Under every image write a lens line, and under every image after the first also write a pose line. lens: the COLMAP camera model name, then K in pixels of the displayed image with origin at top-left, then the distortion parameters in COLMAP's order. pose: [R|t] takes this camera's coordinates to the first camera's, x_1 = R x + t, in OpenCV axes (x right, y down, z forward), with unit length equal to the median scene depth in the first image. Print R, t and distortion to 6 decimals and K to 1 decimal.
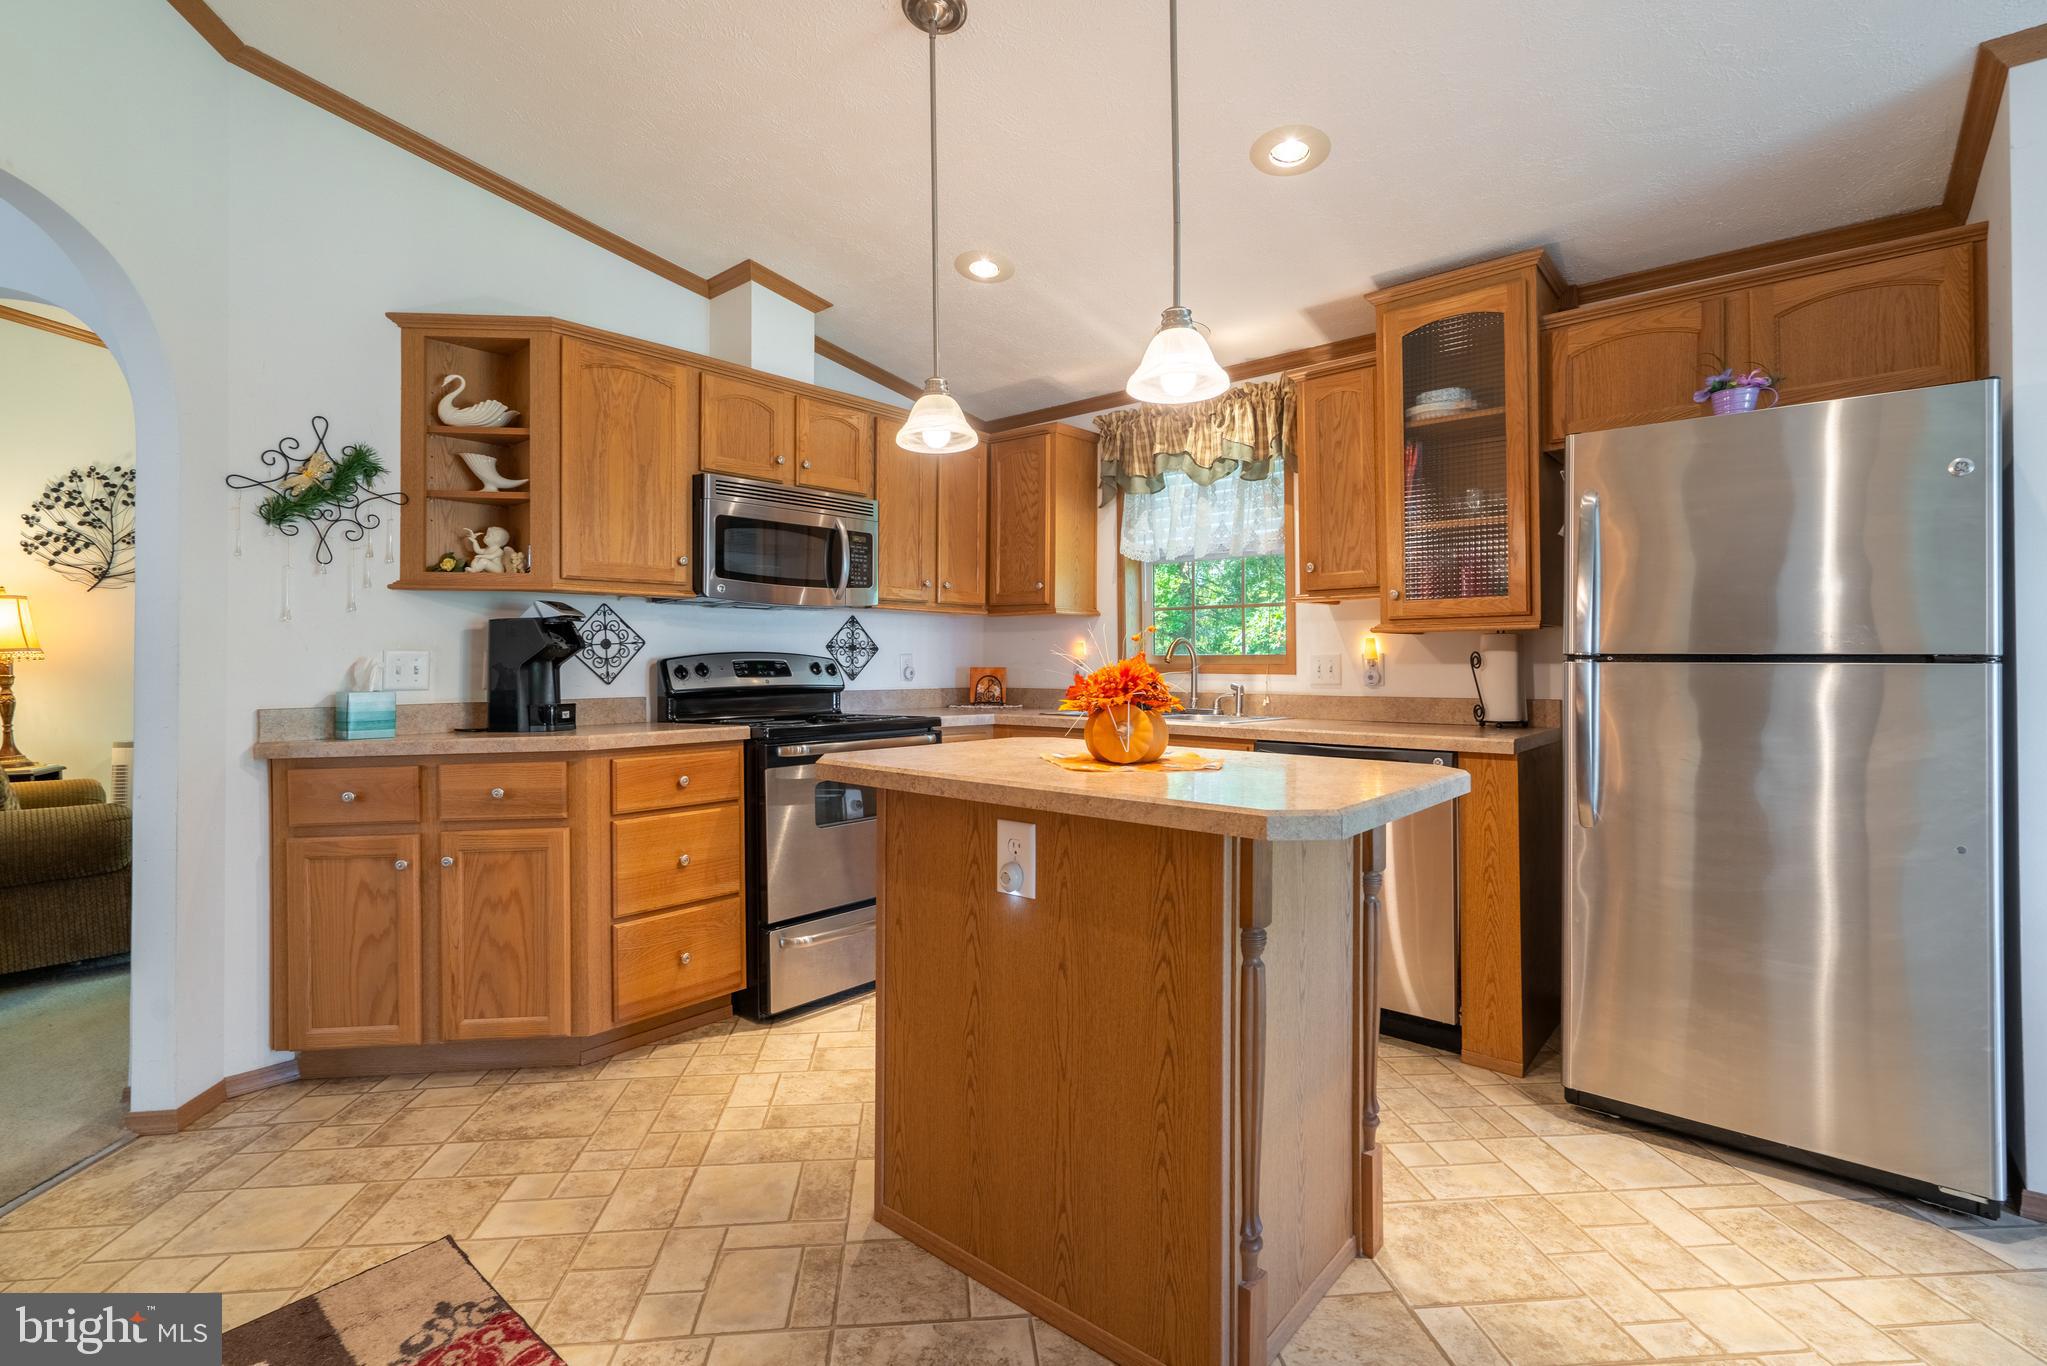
lens RADIAL K [[924.4, 0, 1021.1], [0, 924.4, 649.0], [0, 0, 1]] dist [-0.007481, 0.002837]
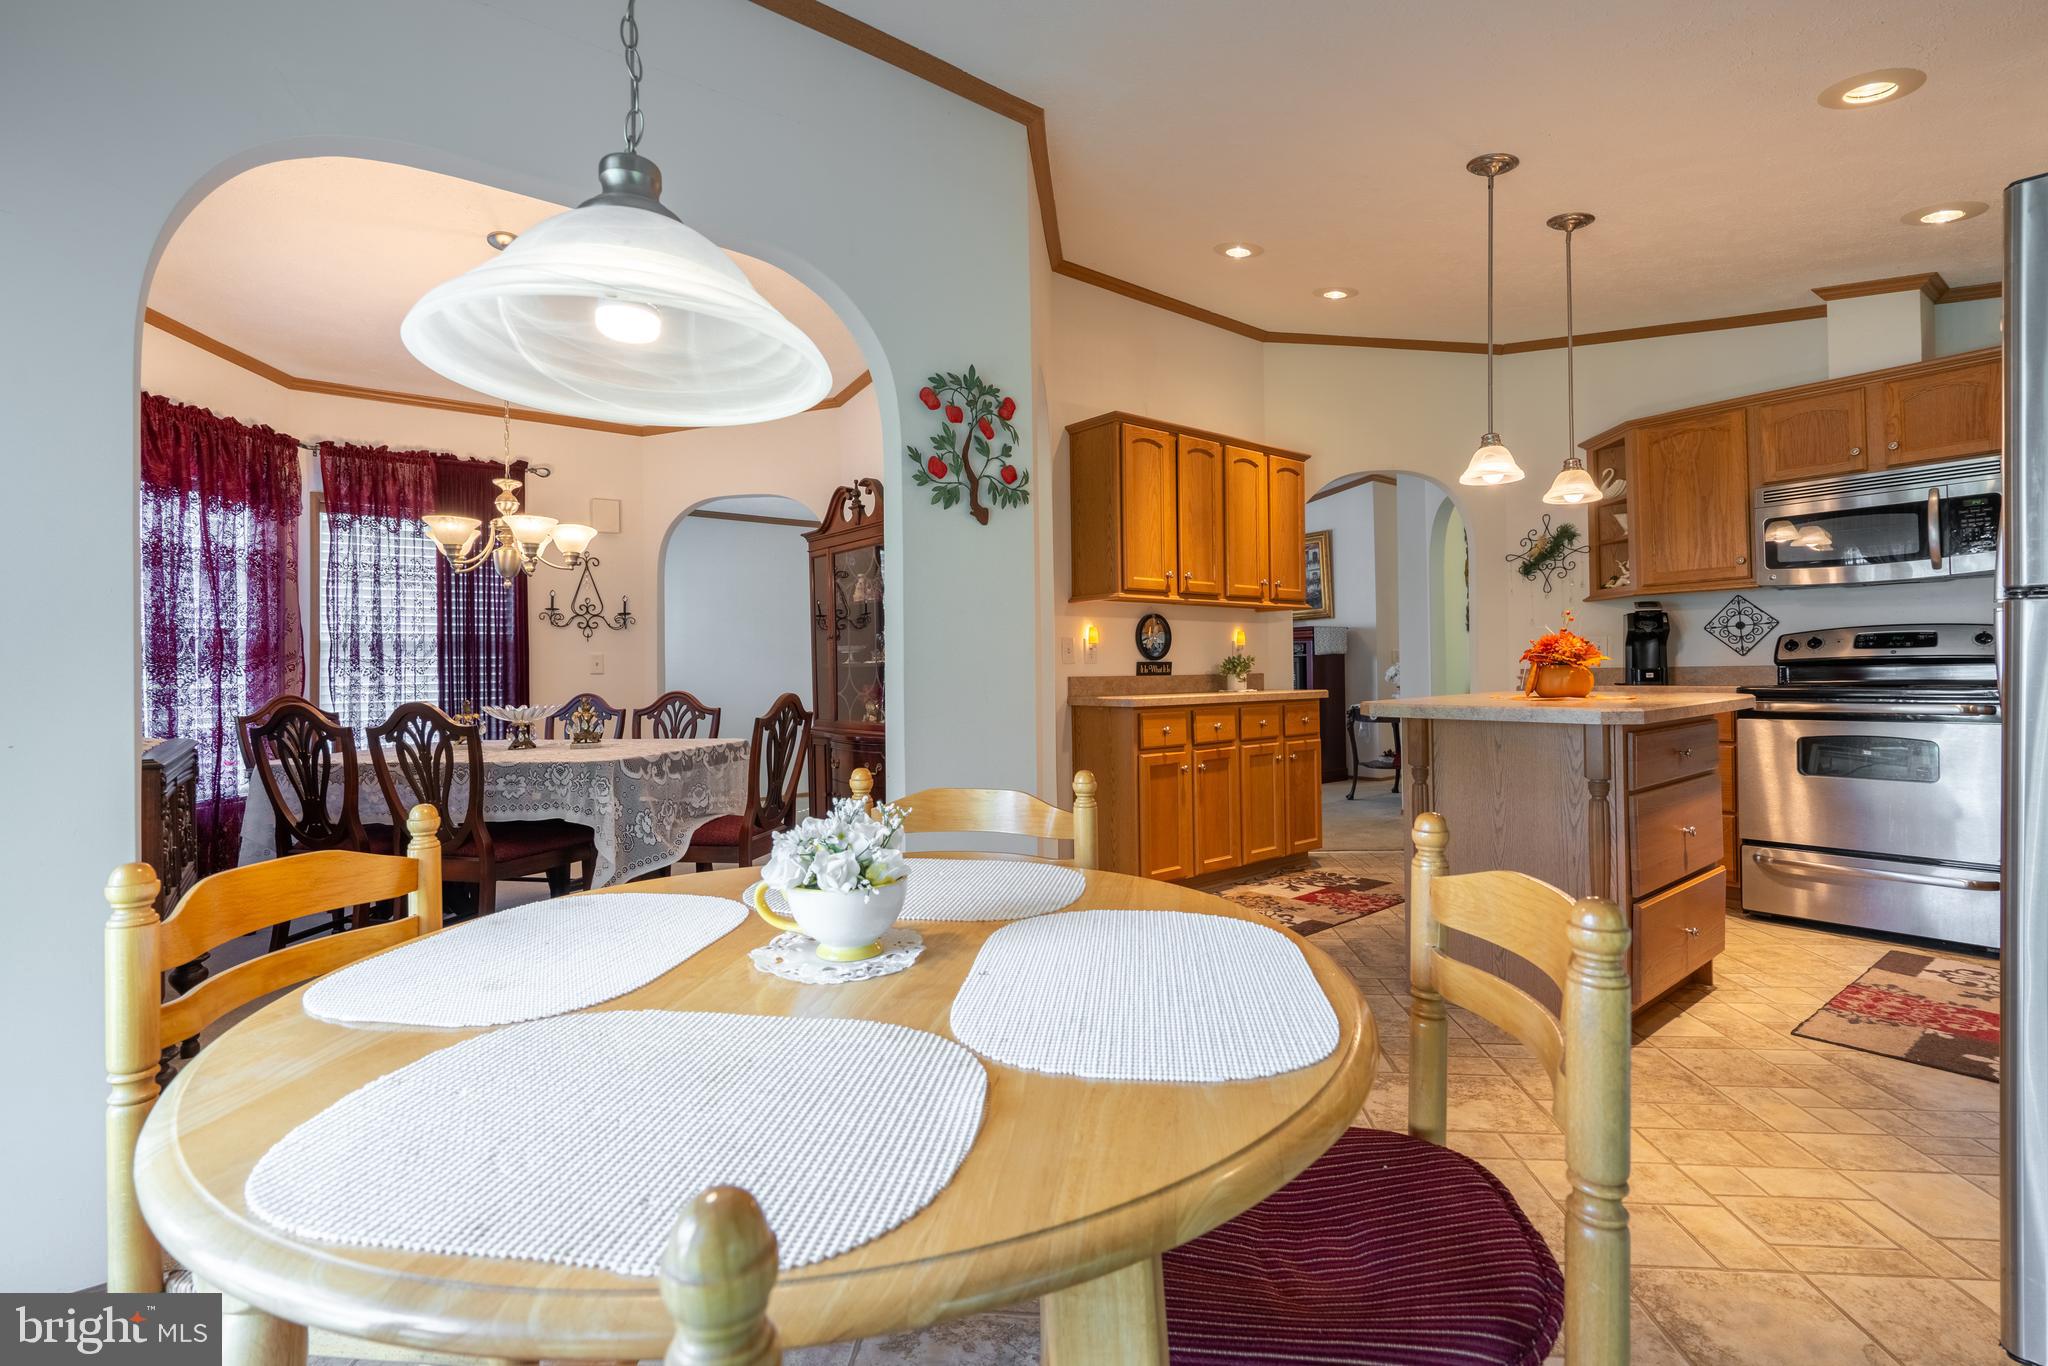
lens RADIAL K [[924.8, 0, 1013.2], [0, 924.8, 674.7], [0, 0, 1]] dist [-0.007481, 0.002837]
pose [[-0.196543, 0.010026, -0.980444, 1.062860], [0.030770, 0.999518, 0.004053, 0.028088], [0.980012, -0.029372, -0.196757, 0.232175]]
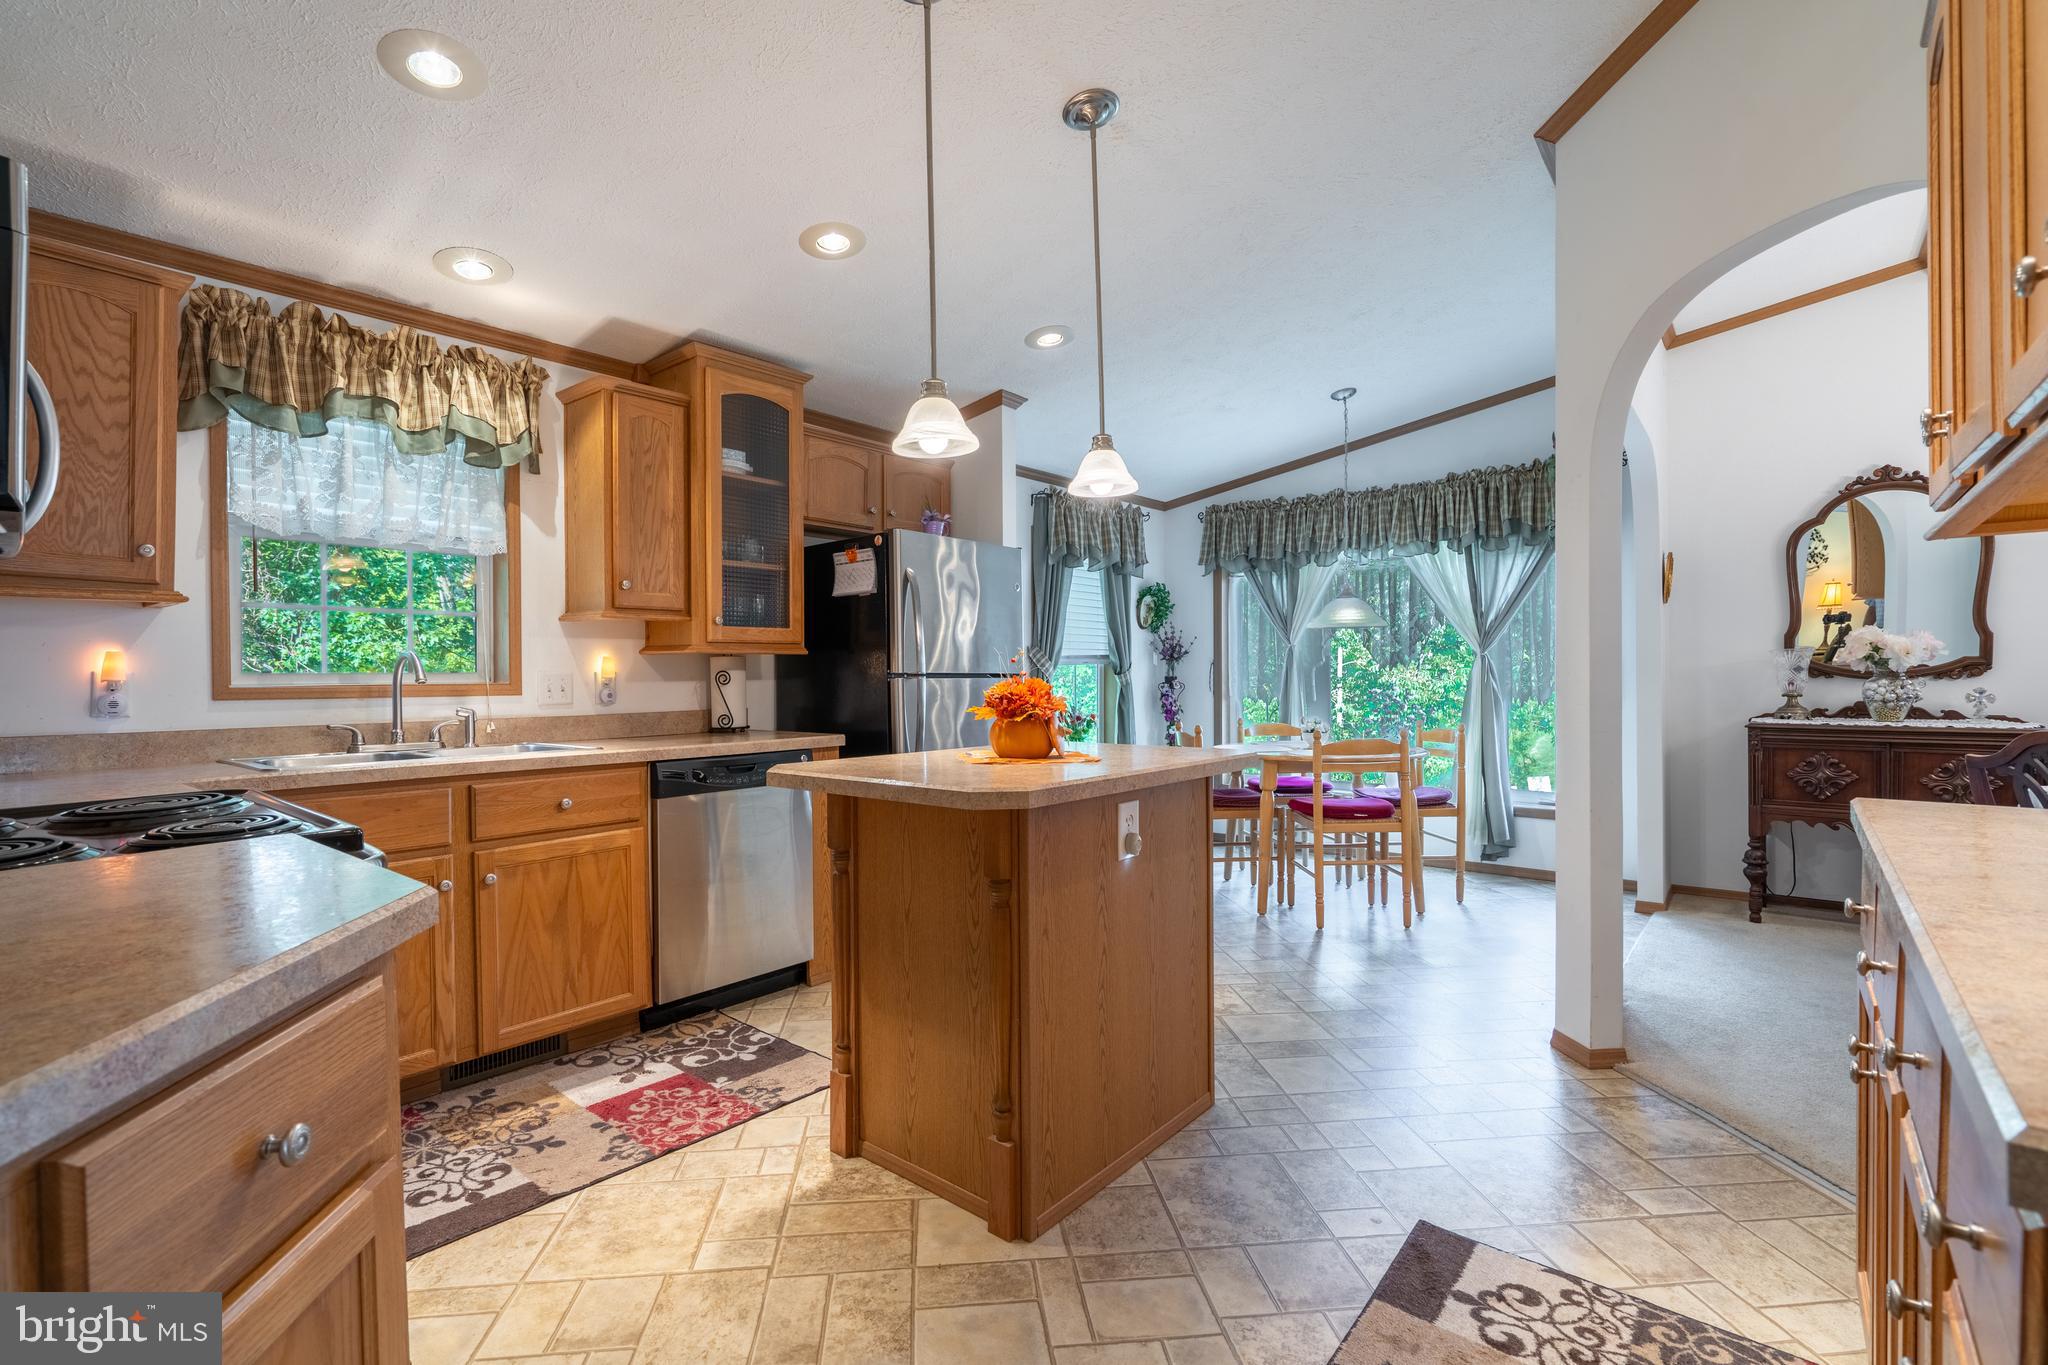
lens RADIAL K [[924.8, 0, 1000.0], [0, 924.8, 659.6], [0, 0, 1]] dist [-0.007481, 0.002837]
pose [[0.005750, 0.014658, 0.999876, -0.677446], [-0.009263, 0.999850, -0.014604, 0.002670], [-0.999941, -0.009178, 0.005885, 0.601632]]
